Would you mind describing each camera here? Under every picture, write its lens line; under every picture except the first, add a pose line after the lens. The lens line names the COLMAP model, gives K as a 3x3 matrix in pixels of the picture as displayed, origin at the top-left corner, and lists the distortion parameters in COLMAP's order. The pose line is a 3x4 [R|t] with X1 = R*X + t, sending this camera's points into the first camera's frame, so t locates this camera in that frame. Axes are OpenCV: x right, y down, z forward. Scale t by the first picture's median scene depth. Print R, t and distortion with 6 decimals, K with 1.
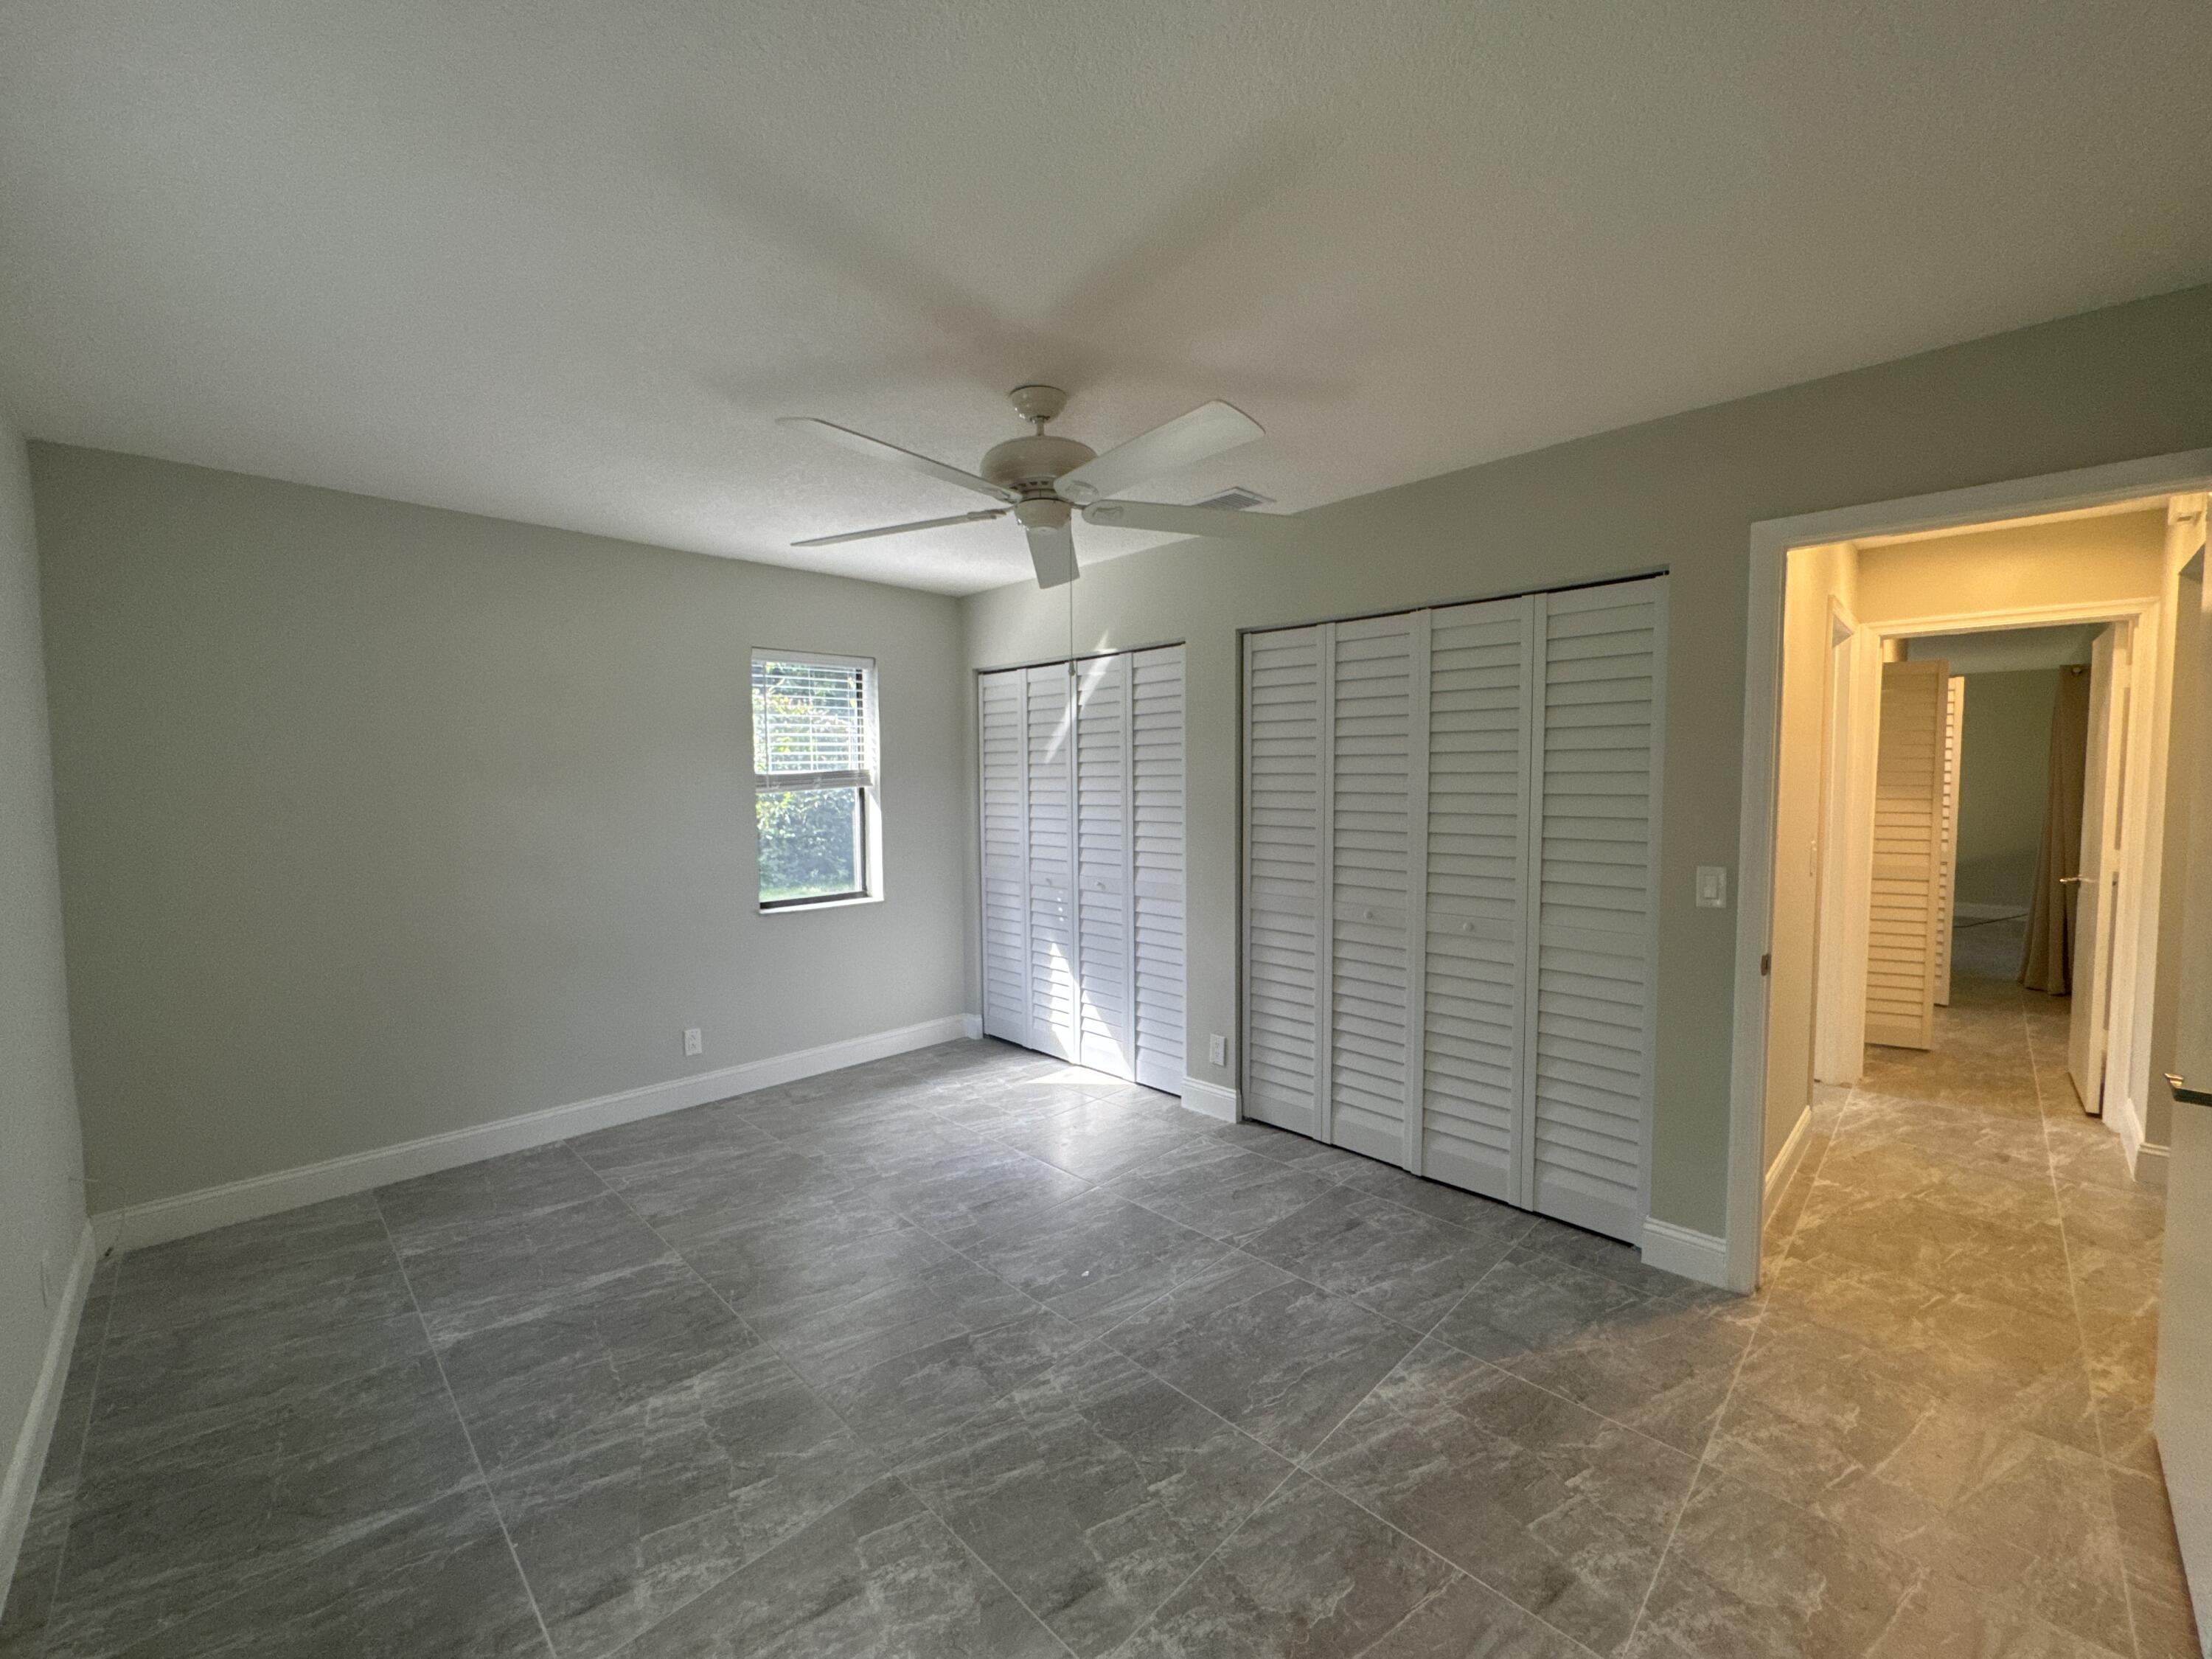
lens RADIAL K [[888.2, 0, 1104.2], [0, 888.2, 827.5], [0, 0, 1]] dist [-0.004104, 0.001066]
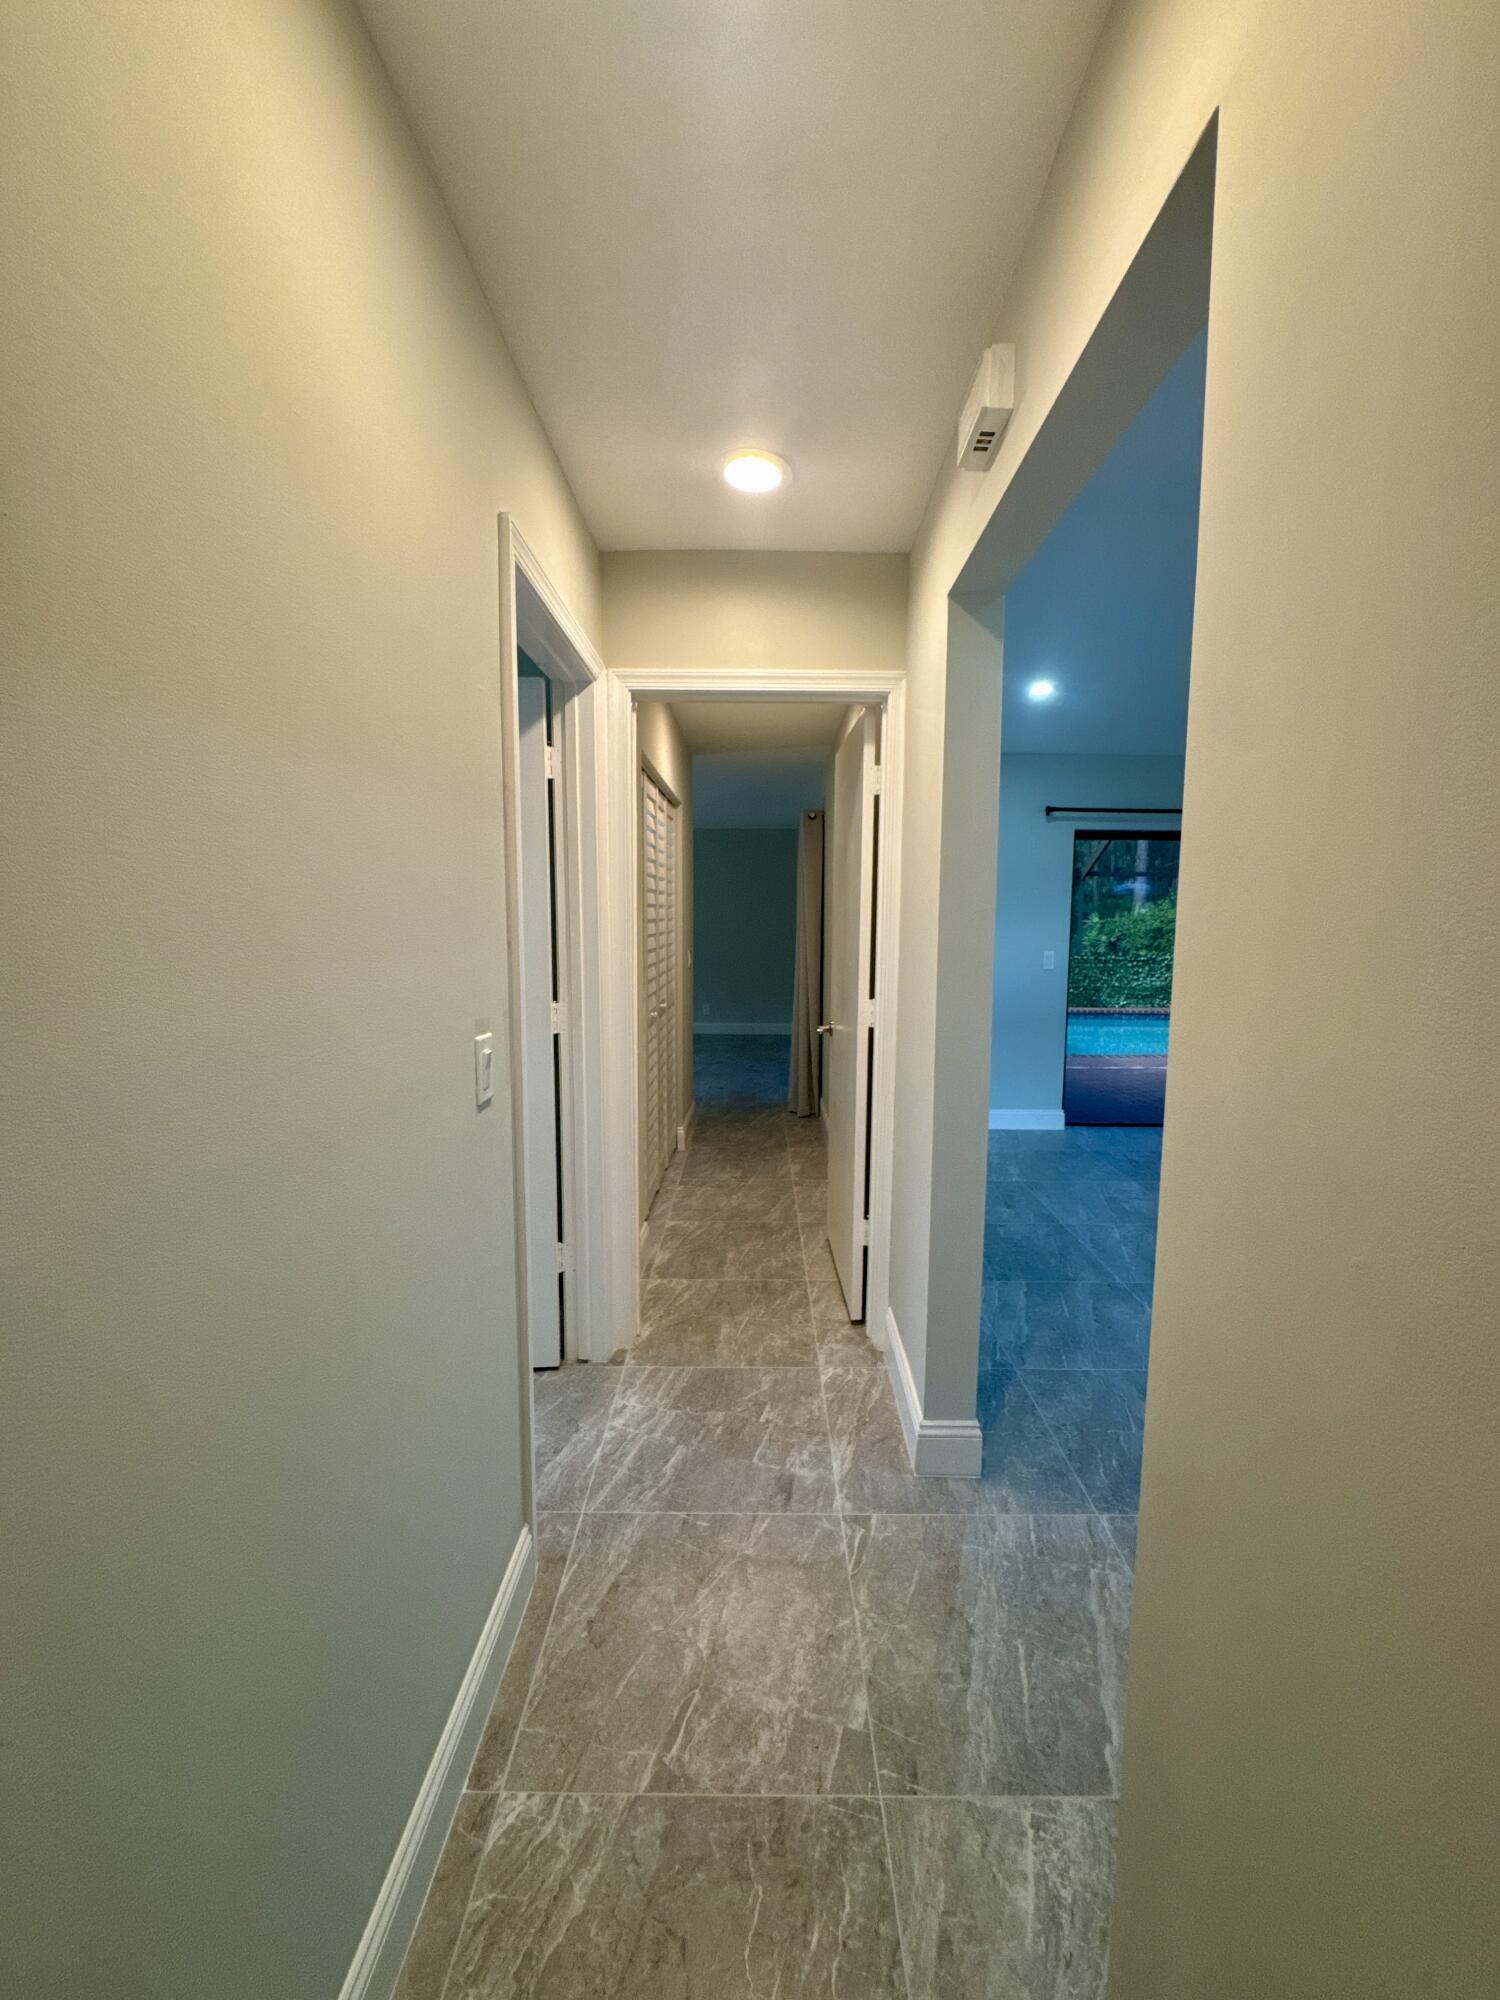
lens RADIAL K [[803.1, 0, 753.2], [0, 803.1, 1002.3], [0, 0, 1]] dist [-0.004104, 0.001066]
pose [[0.712952, -0.064509, 0.698239, 0.566884], [0.029056, 0.997622, 0.062501, -0.020140], [-0.700611, -0.024272, 0.713131, 0.562532]]
